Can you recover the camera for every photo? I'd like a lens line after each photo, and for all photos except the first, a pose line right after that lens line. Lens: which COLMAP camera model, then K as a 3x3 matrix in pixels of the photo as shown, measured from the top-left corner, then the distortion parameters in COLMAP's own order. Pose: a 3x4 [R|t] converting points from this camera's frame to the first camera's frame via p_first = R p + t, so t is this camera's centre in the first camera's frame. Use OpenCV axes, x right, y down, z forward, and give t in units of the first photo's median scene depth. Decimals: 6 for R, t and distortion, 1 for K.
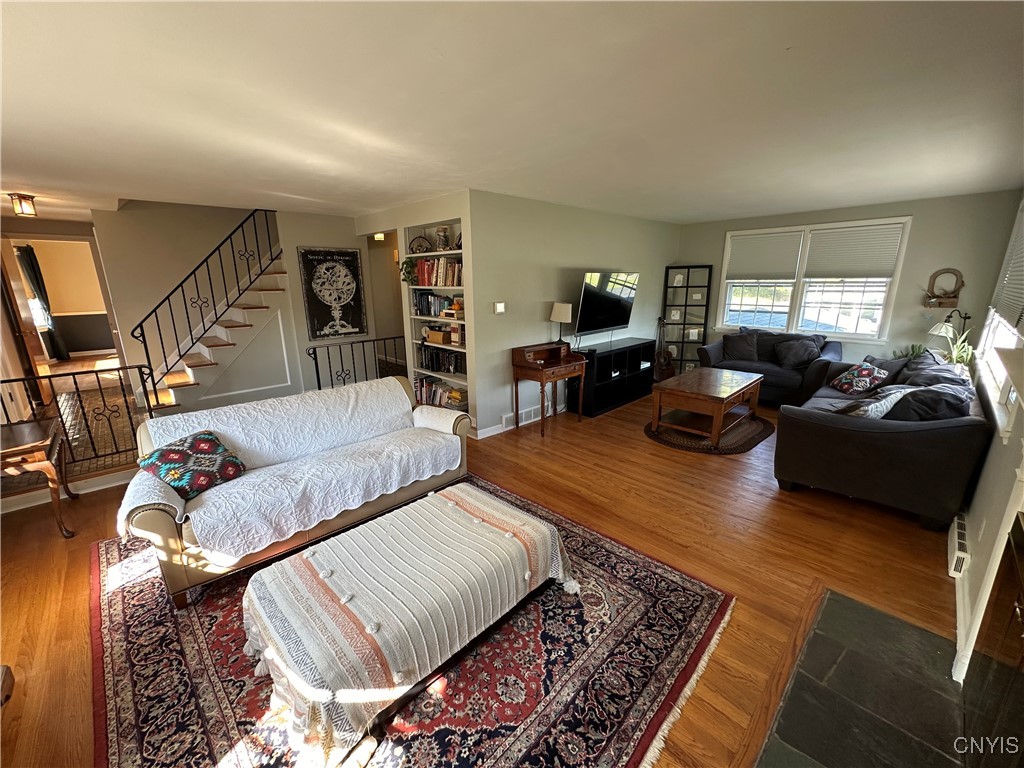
lens RADIAL K [[408.7, 0, 511.1], [0, 408.7, 384.7], [0, 0, 1]] dist [-0.002799, -0.000485]
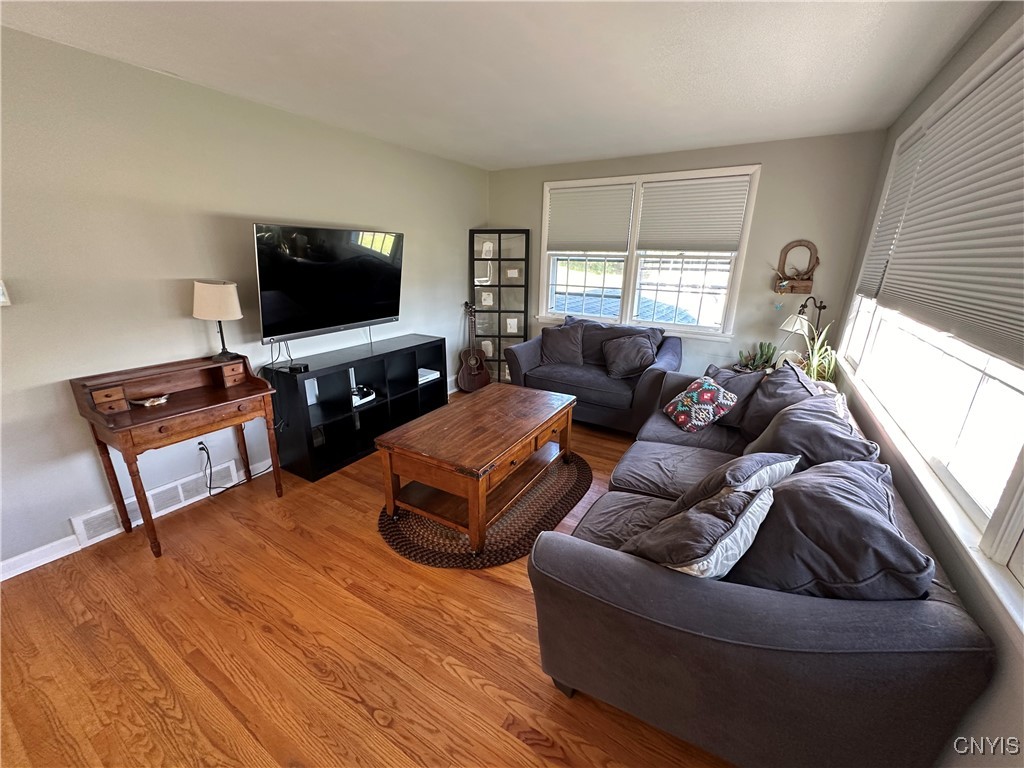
lens RADIAL K [[408.7, 0, 514.9], [0, 408.7, 383.4], [0, 0, 1]] dist [-0.002799, -0.000485]
pose [[0.963765, -0.054387, 0.261149, 0.338800], [0.040146, 0.997417, 0.059566, -0.083791], [-0.263714, -0.046923, 0.963459, 0.381133]]
